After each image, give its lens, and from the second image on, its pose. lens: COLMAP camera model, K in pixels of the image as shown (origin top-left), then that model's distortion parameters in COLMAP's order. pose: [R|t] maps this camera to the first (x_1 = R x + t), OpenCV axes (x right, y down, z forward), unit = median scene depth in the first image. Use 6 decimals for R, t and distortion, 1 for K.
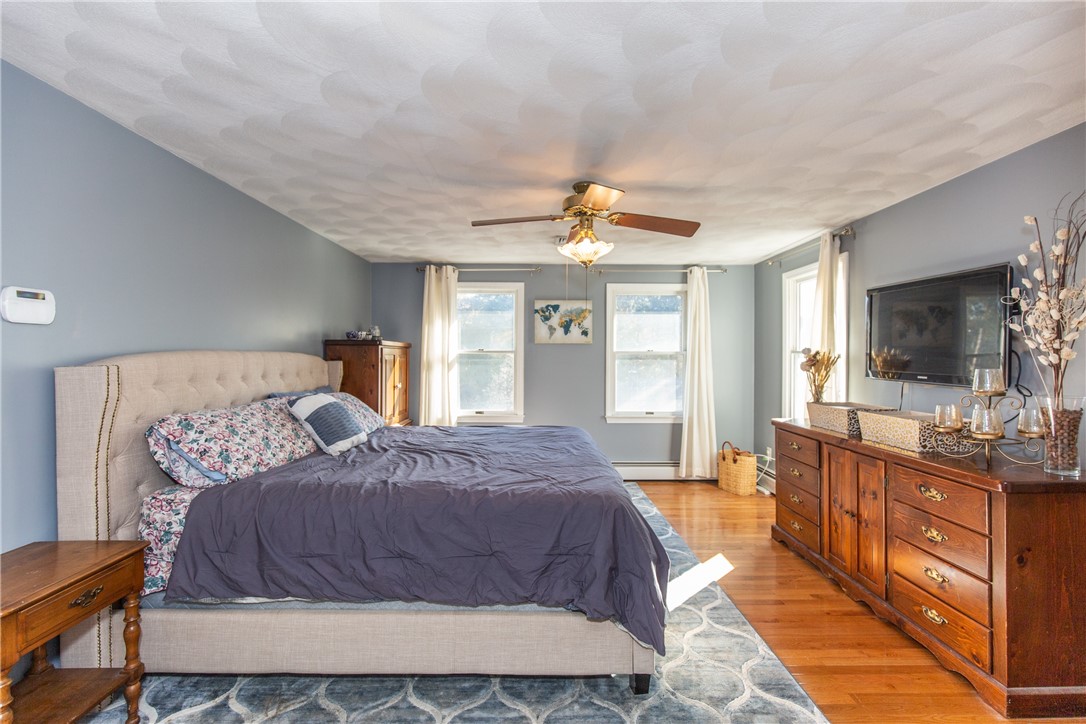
lens RADIAL K [[481.8, 0, 546.2], [0, 481.8, 358.7], [0, 0, 1]] dist [0.002958, -0.000316]
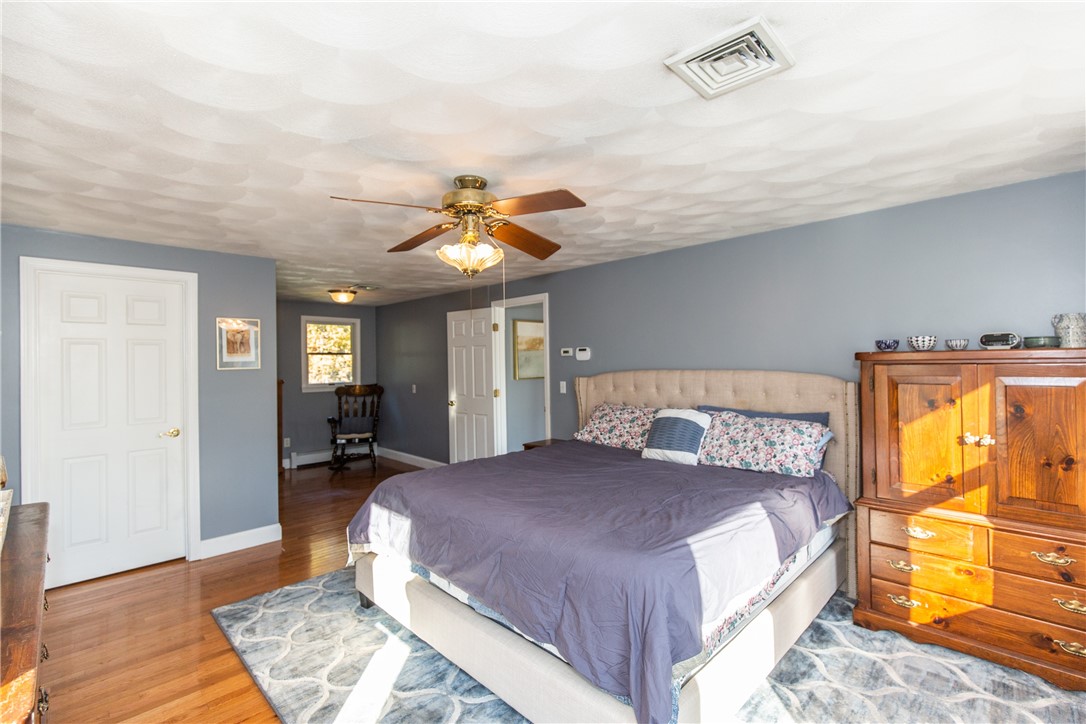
lens RADIAL K [[485.1, 0, 543.8], [0, 485.1, 357.9], [0, 0, 1]] dist [-0.002566, -0.000010]
pose [[-0.720523, 0.001295, -0.693429, 0.556168], [0.007712, 0.999951, -0.006145, -0.041996], [0.693388, -0.009775, -0.720498, 1.636414]]
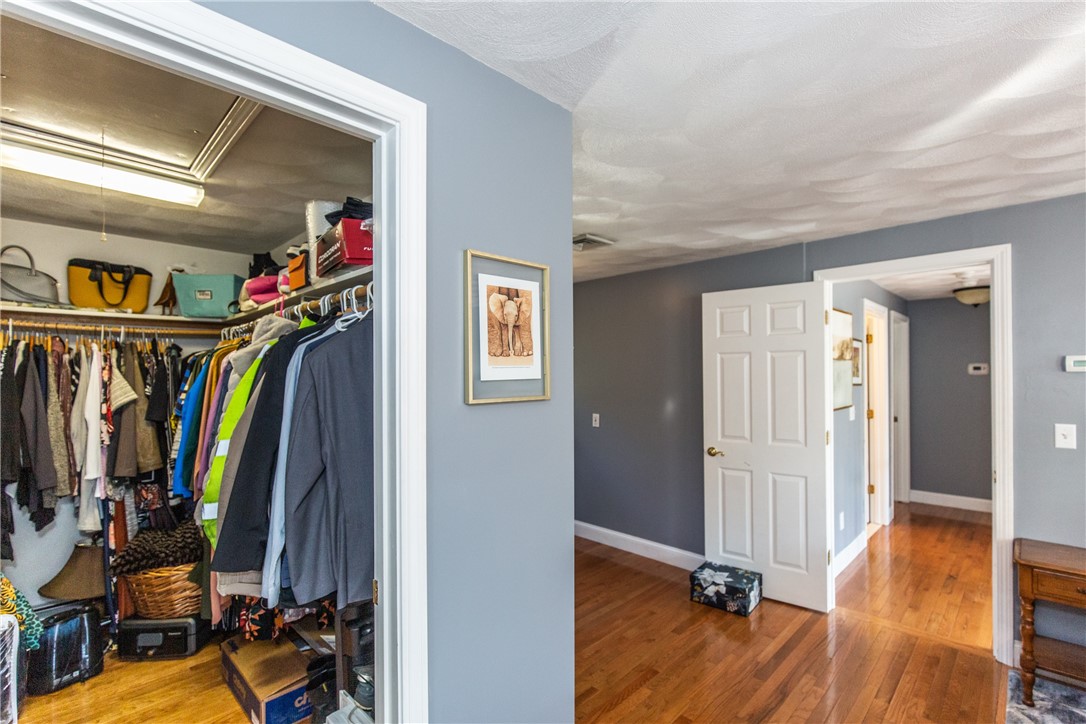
lens RADIAL K [[490.8, 0, 545.4], [0, 490.8, 372.8], [0, 0, 1]] dist [-0.003402, -0.000900]
pose [[-0.715526, -0.002378, -0.698582, 0.543018], [-0.001302, 0.999997, -0.002070, -0.052851], [0.698585, -0.000572, -0.715527, 0.469098]]
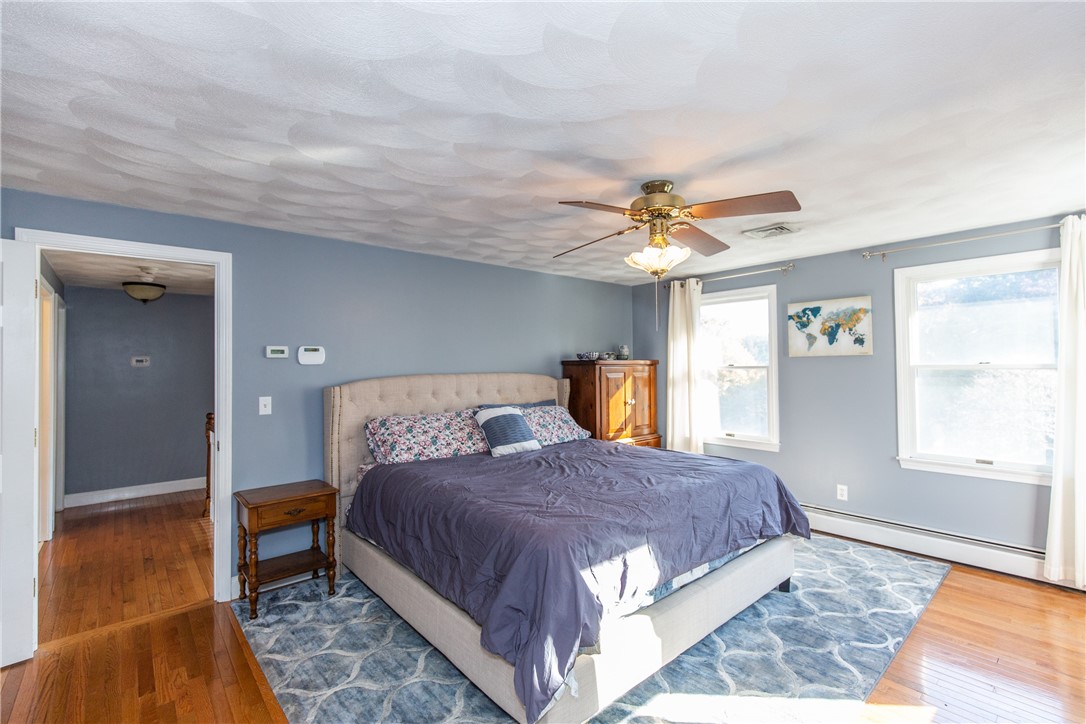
lens RADIAL K [[481.8, 0, 546.2], [0, 481.8, 358.7], [0, 0, 1]] dist [0.002958, -0.000316]
pose [[0.650564, -0.023415, -0.759090, 0.587742], [0.010231, 0.999704, -0.022068, -0.025930], [0.759383, 0.006590, 0.650611, 0.269943]]
